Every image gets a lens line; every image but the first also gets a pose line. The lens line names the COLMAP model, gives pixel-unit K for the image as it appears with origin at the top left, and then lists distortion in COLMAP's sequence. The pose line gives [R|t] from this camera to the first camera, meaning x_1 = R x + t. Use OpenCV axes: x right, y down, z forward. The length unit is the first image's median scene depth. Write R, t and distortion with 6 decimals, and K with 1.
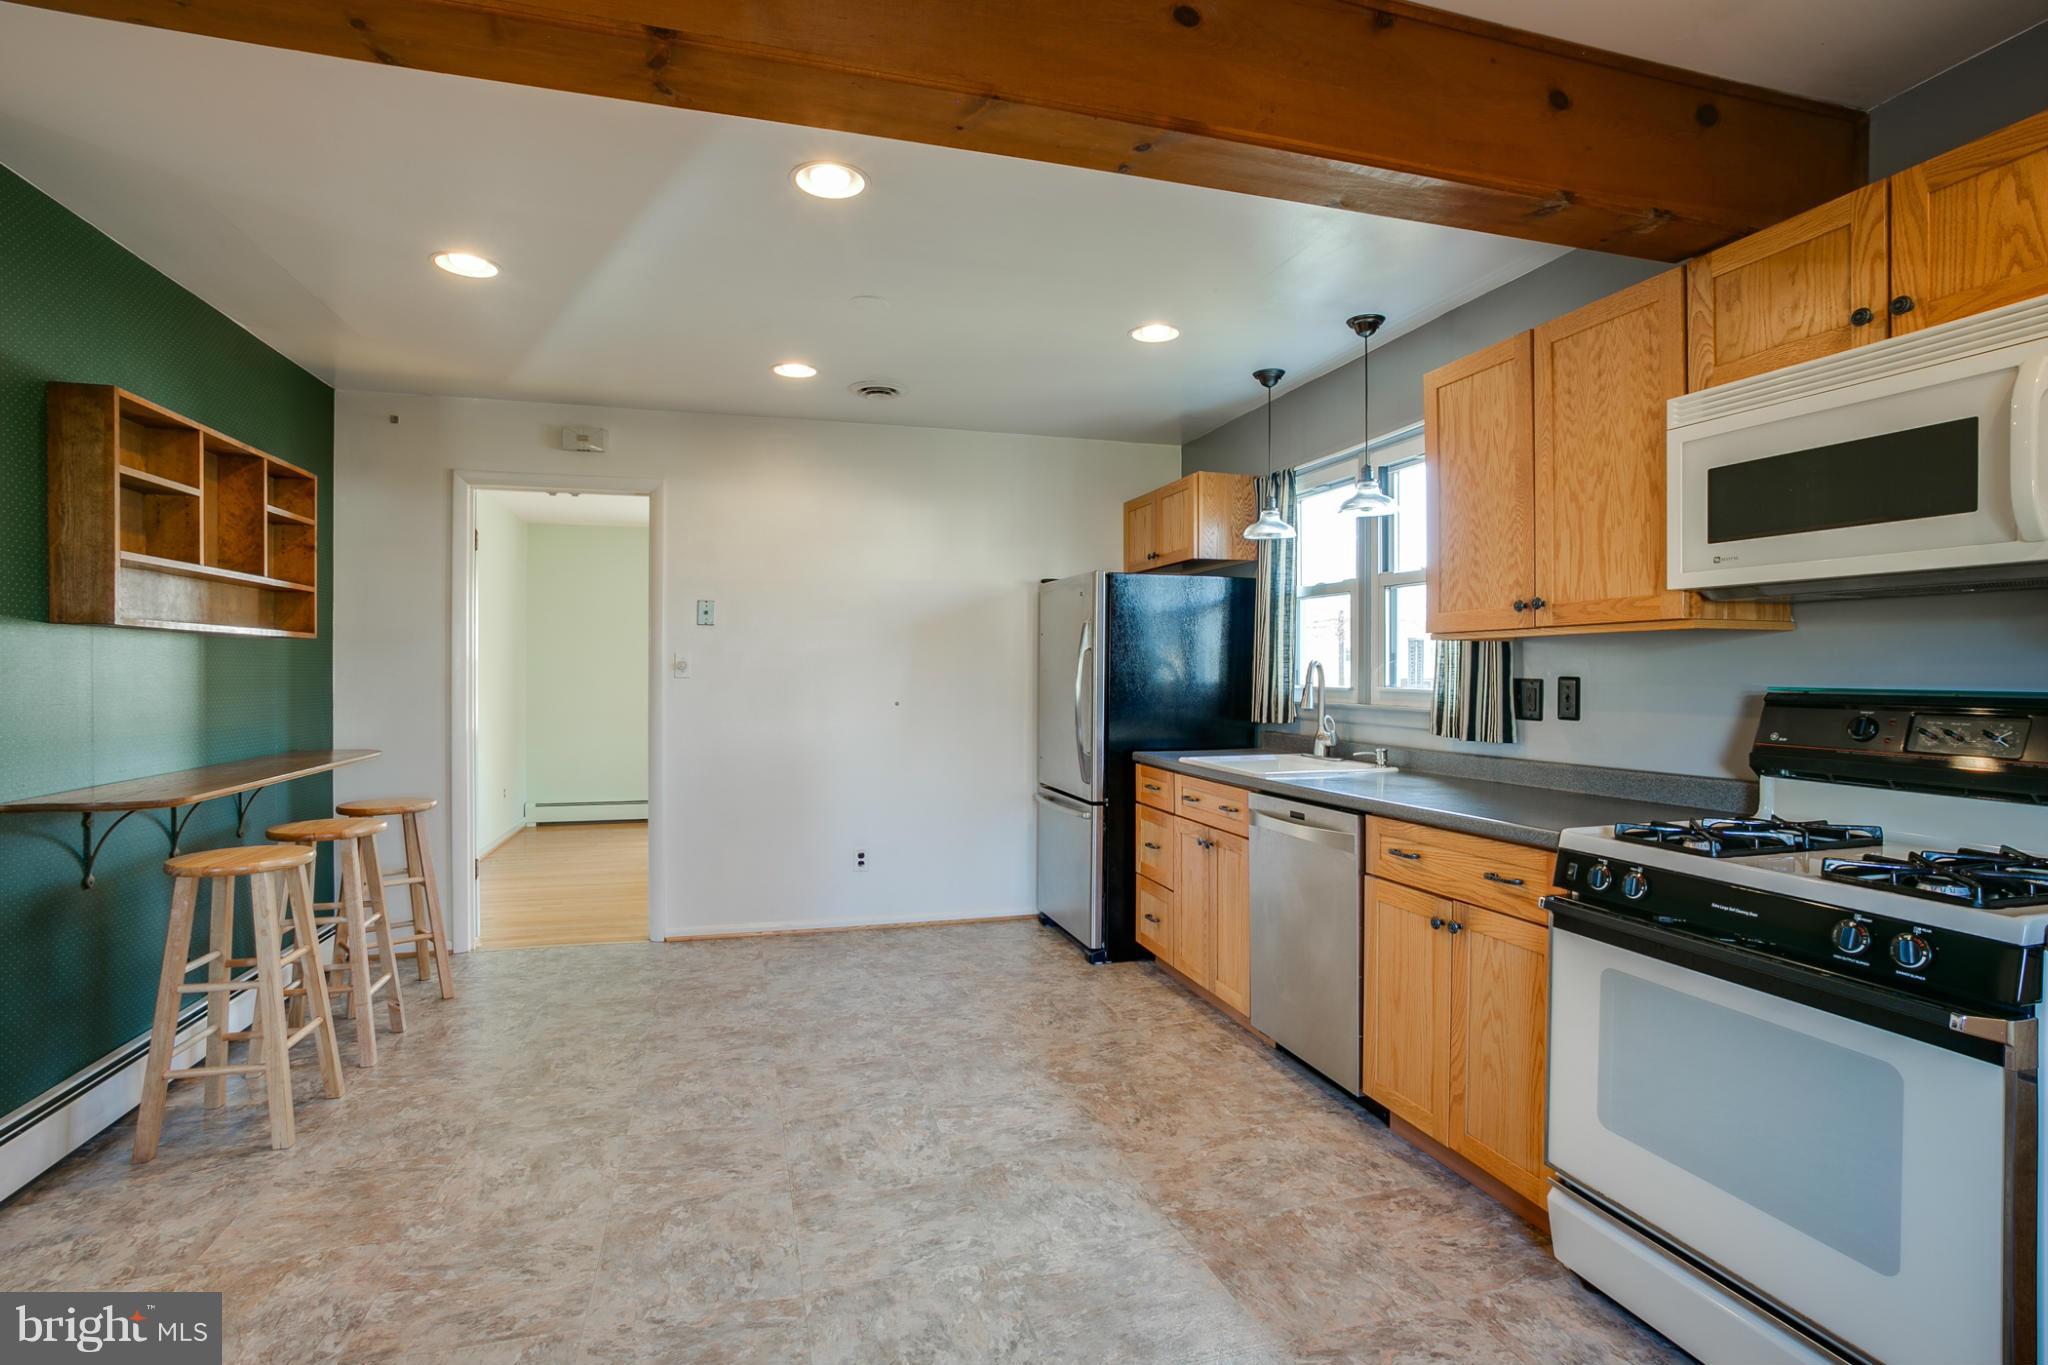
lens RADIAL K [[992.1, 0, 1029.5], [0, 992.1, 675.0], [0, 0, 1]] dist [-0.063985, 0.031563]
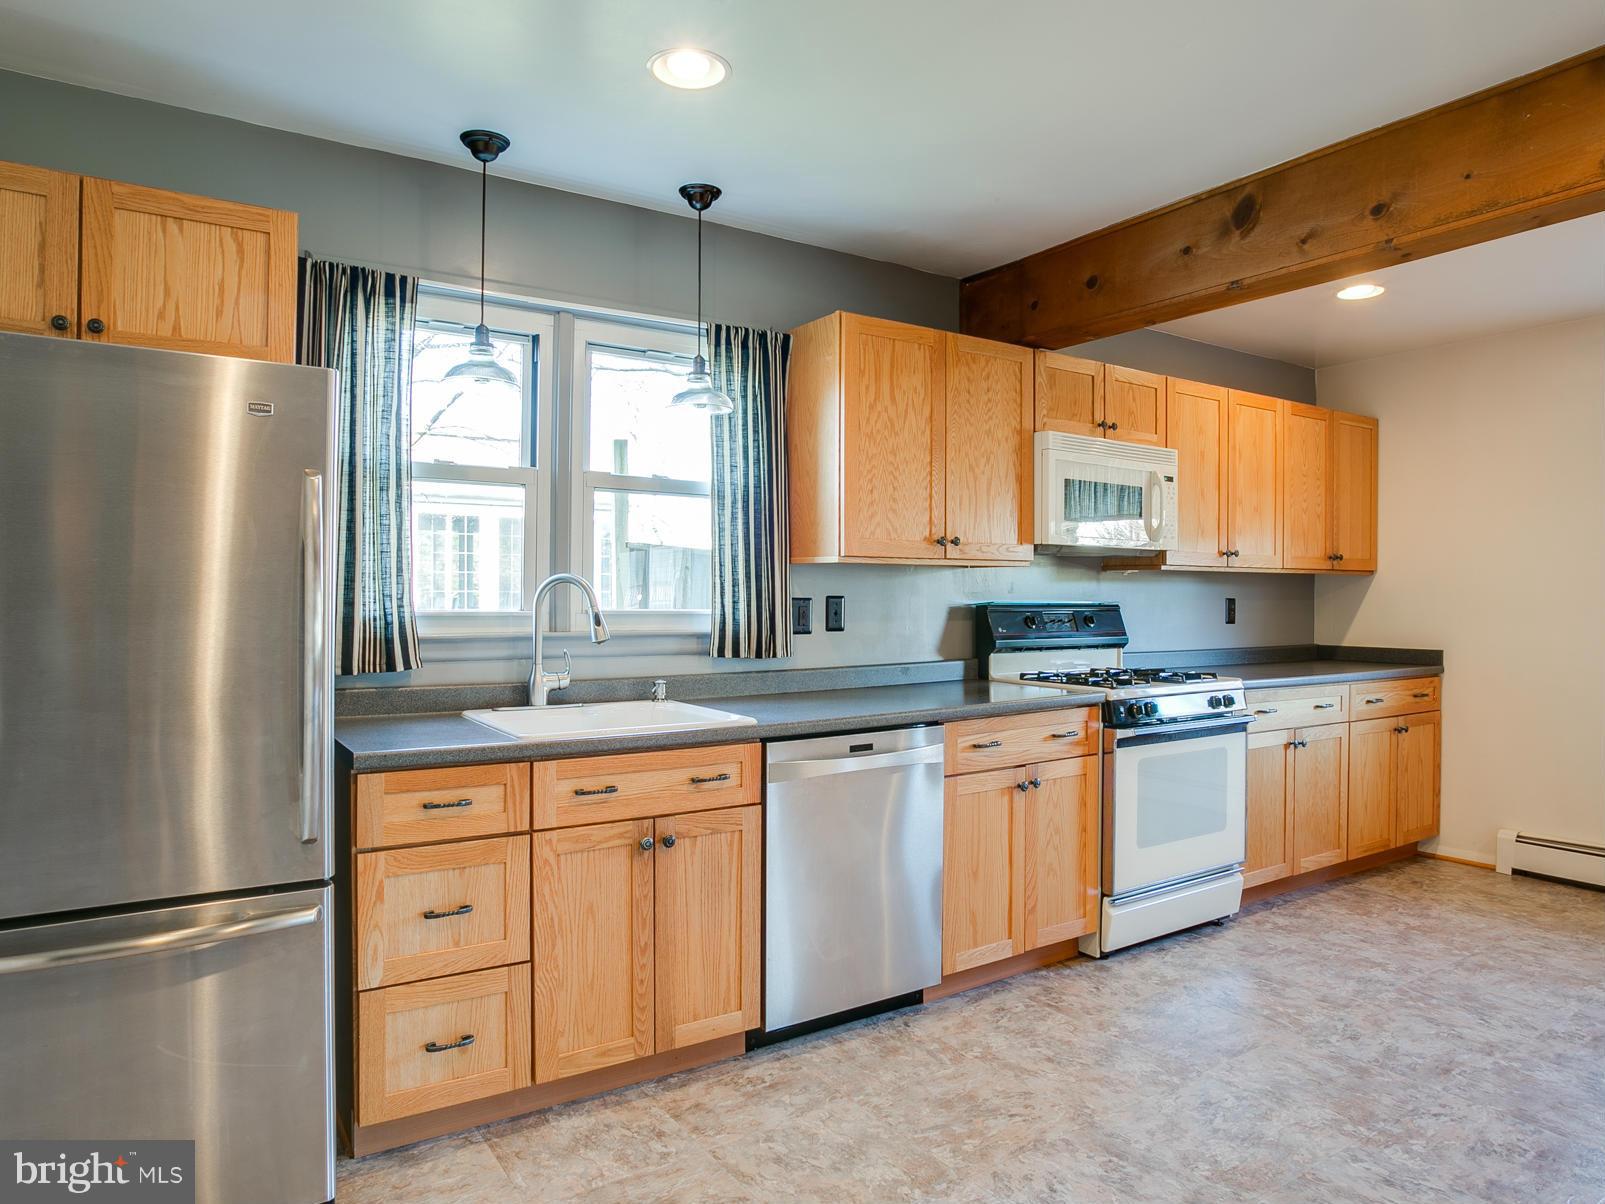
lens RADIAL K [[1010.6, 0, 802.5], [0, 1010.6, 602.0], [0, 0, 1]] dist [-0.076914, 0.036854]
pose [[-0.284552, -0.008251, 0.958625, -0.678258], [0.001123, 0.999959, 0.008940, -0.002395], [-0.958660, 0.003620, -0.284532, 1.454886]]
